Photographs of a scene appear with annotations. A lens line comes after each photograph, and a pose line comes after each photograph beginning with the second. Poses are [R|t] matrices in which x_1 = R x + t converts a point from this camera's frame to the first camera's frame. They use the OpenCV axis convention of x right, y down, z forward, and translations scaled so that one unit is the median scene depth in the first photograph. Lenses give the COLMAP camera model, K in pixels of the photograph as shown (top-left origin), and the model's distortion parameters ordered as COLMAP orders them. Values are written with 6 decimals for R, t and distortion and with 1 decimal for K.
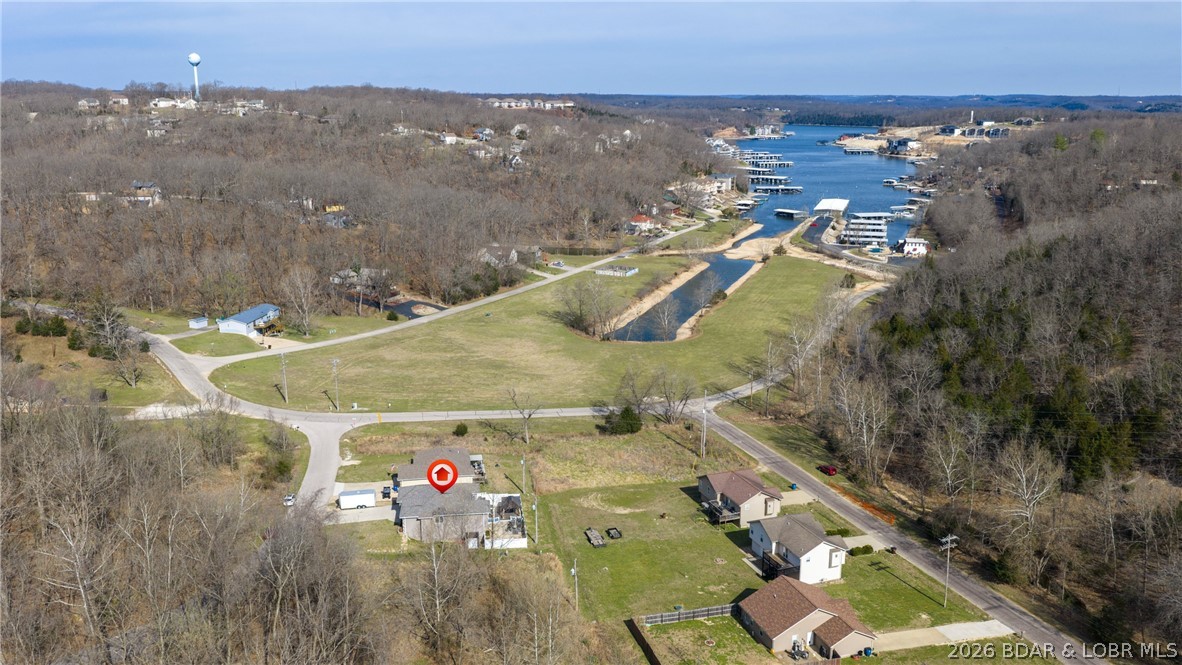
lens RADIAL K [[993.4, 0, 591.1], [0, 993.4, 336.1], [0, 0, 1]] dist [0.034594, -0.063805]
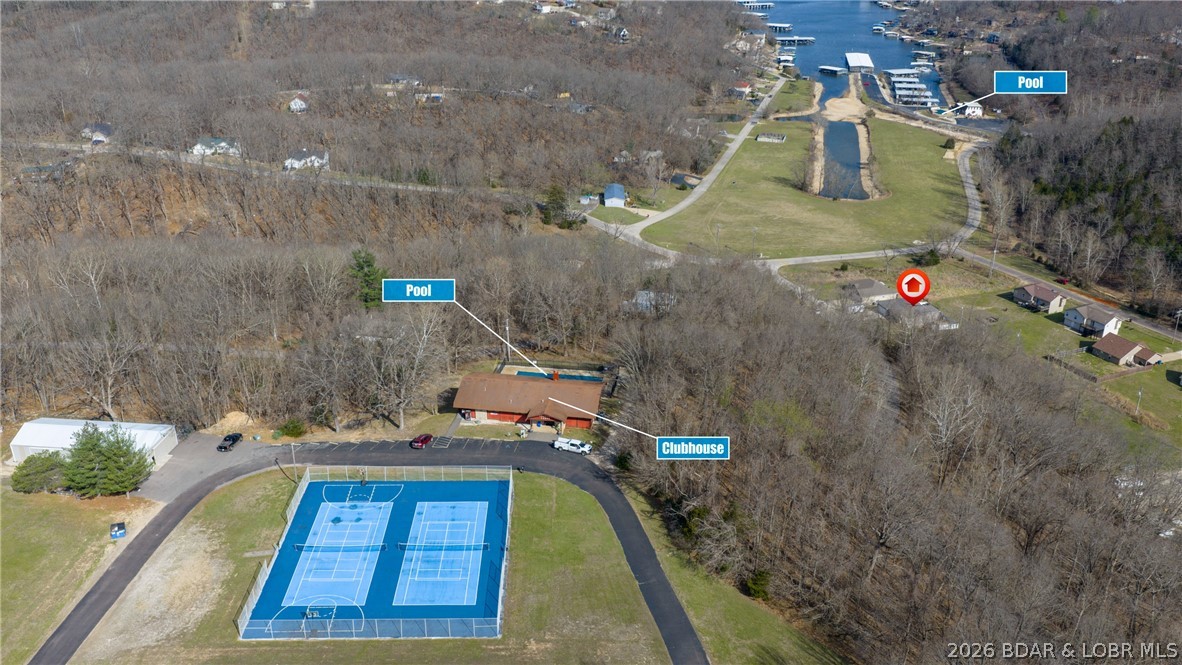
lens RADIAL K [[993.4, 0, 589.7], [0, 993.4, 333.6], [0, 0, 1]] dist [0.034594, -0.063805]
pose [[0.992165, -0.048804, 0.115005, -0.492801], [0.027300, 0.982988, 0.181630, -0.074040], [-0.121913, -0.177067, 0.976619, -0.401644]]
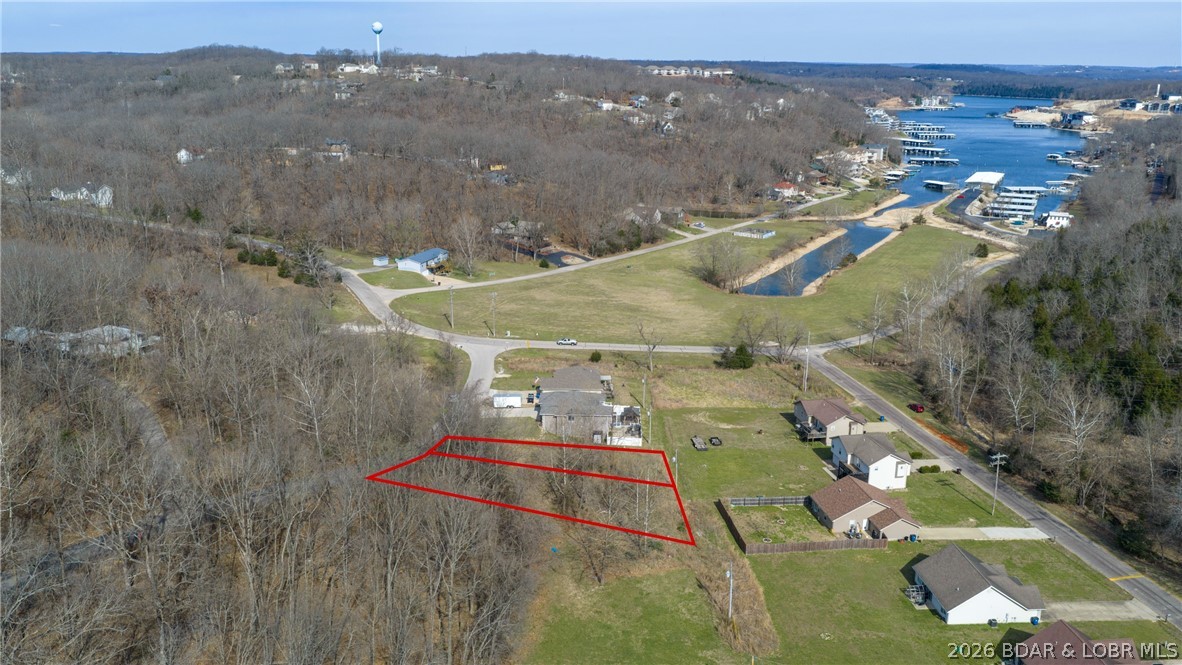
lens RADIAL K [[993.4, 0, 586.7], [0, 993.4, 333.6], [0, 0, 1]] dist [0.034594, -0.063805]
pose [[0.986689, 0.051225, -0.154339, 0.024235], [-0.046679, 0.998367, 0.032934, 0.019013], [0.155774, -0.025291, 0.987469, -0.099660]]
